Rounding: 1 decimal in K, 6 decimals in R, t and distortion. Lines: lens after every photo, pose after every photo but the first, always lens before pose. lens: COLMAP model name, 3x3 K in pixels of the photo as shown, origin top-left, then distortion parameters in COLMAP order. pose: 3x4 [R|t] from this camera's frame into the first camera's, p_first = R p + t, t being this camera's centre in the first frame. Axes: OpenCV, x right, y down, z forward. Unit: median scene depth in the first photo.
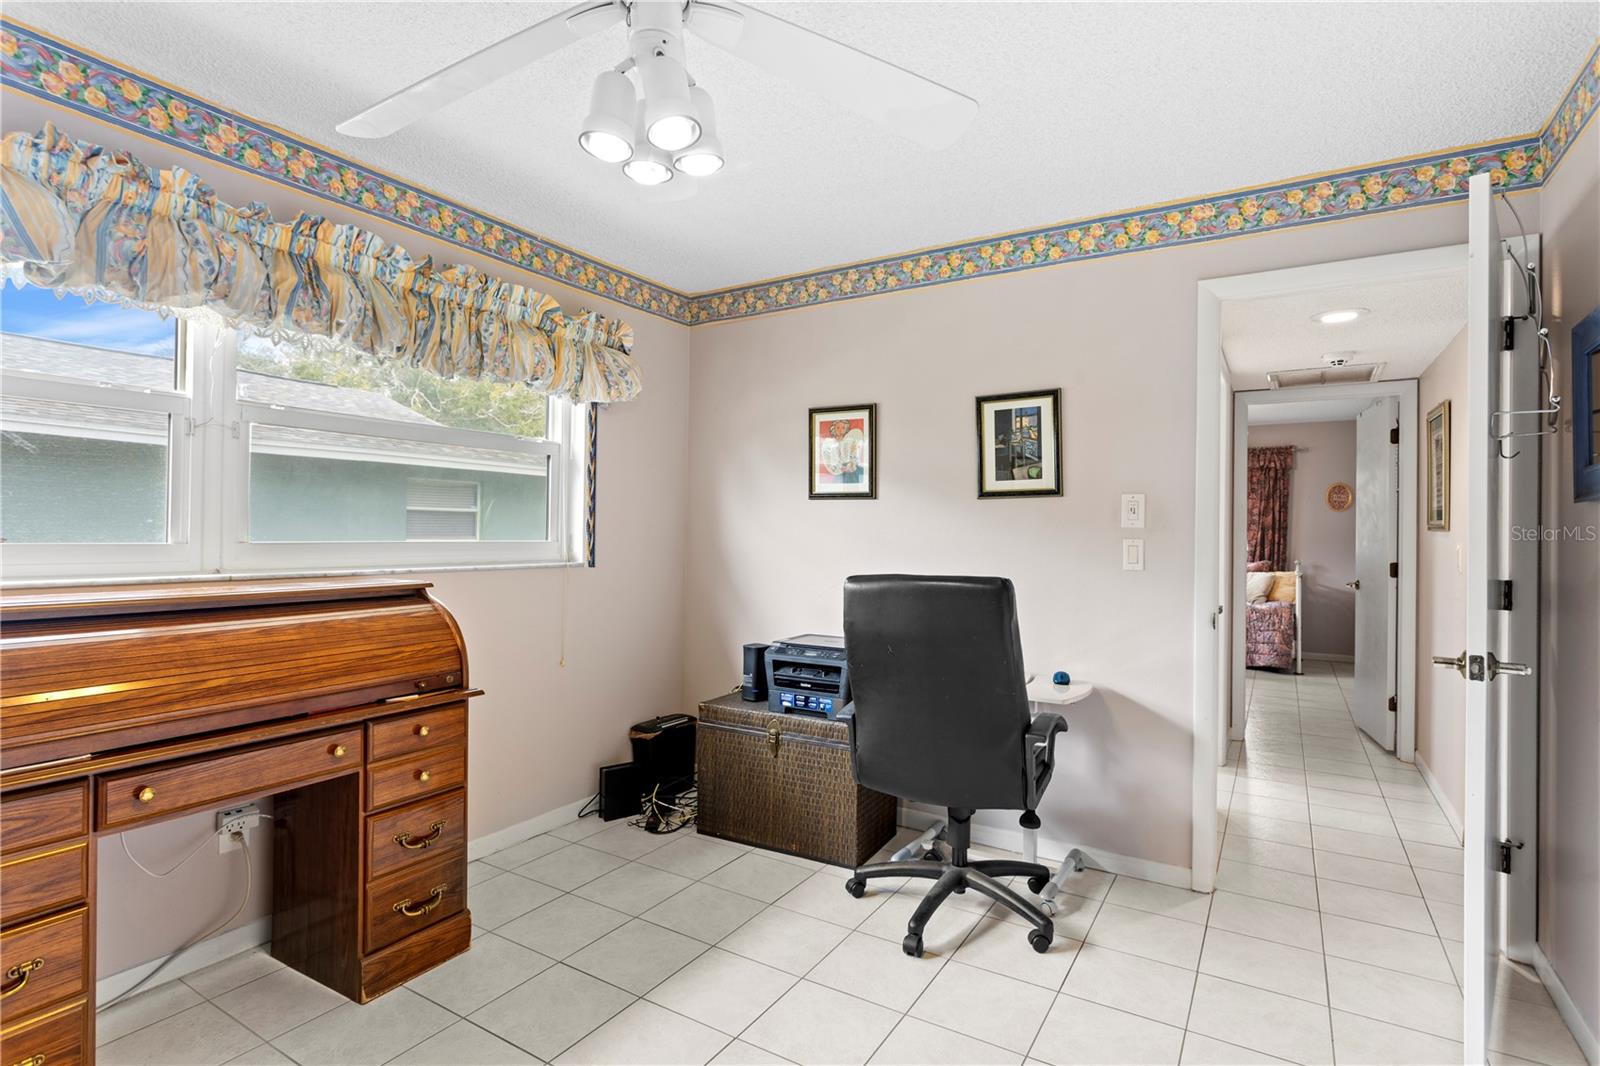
lens RADIAL K [[800.3, 0, 791.0], [0, 800.3, 518.1], [0, 0, 1]] dist [-0.000809, -0.000001]
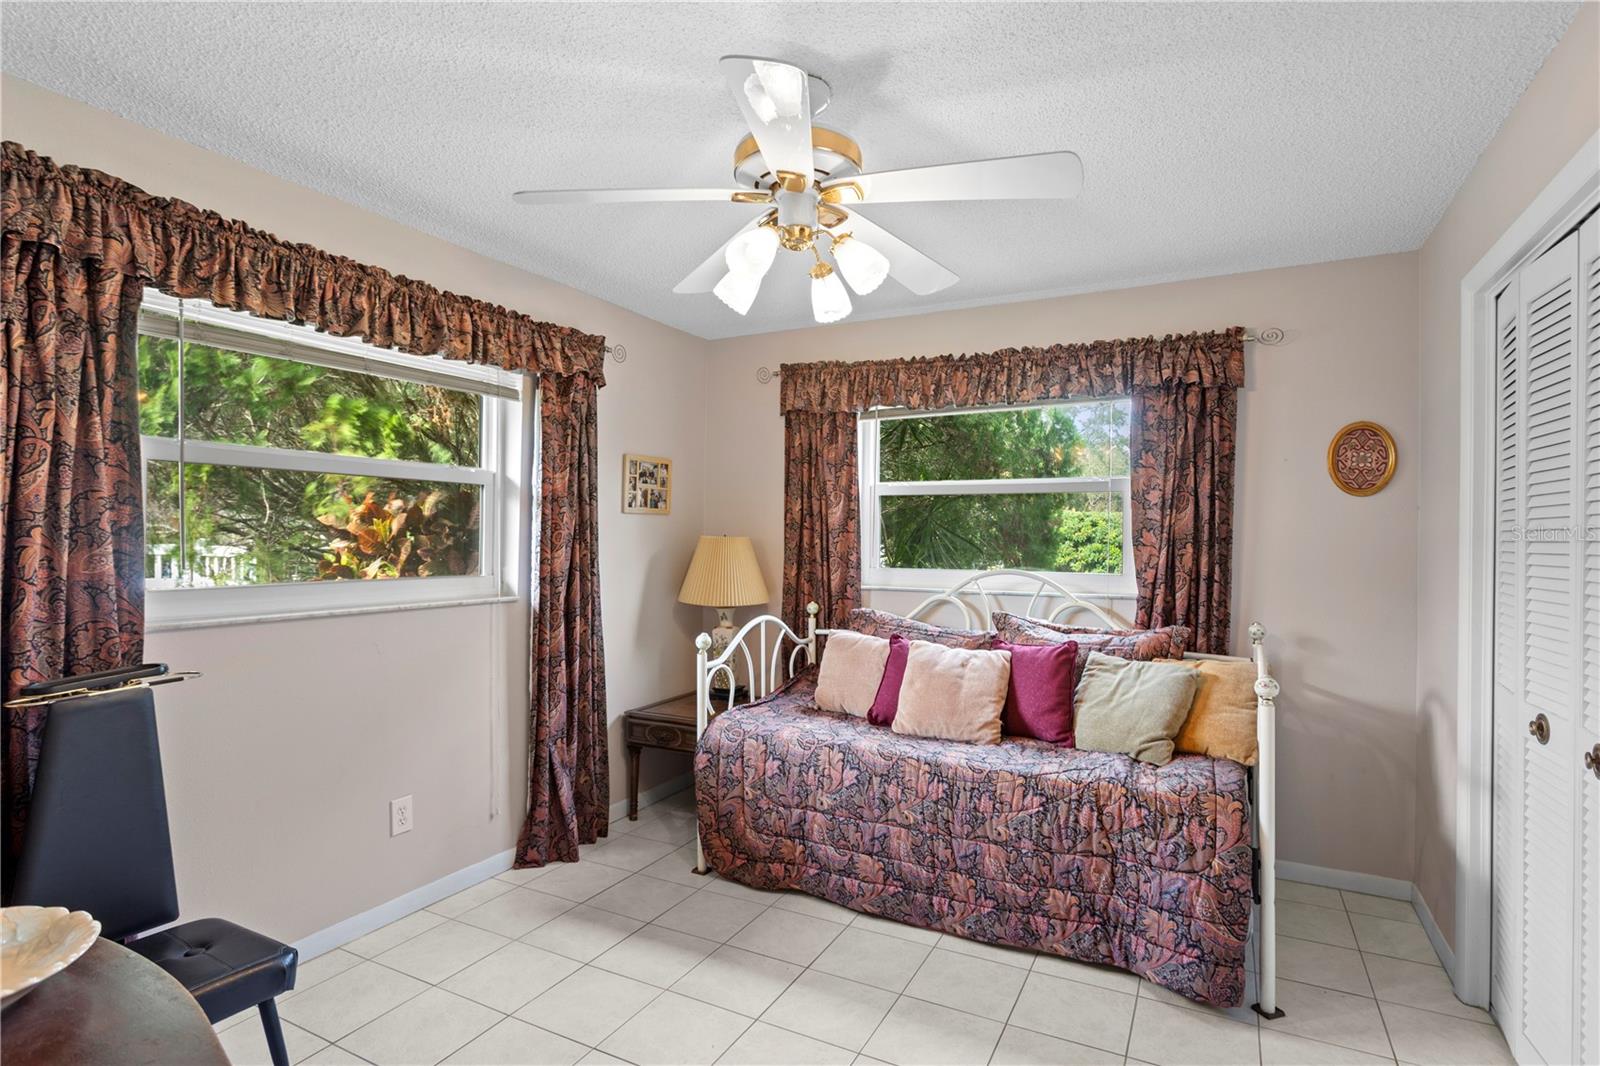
lens RADIAL K [[819.1, 0, 803.9], [0, 819.1, 507.7], [0, 0, 1]] dist [0.000061, 0.000433]
pose [[0.997227, 0.002583, 0.074373, 0.385831], [-0.001800, 0.999942, -0.010590, 0.001009], [-0.074397, 0.010427, 0.997174, 0.621582]]
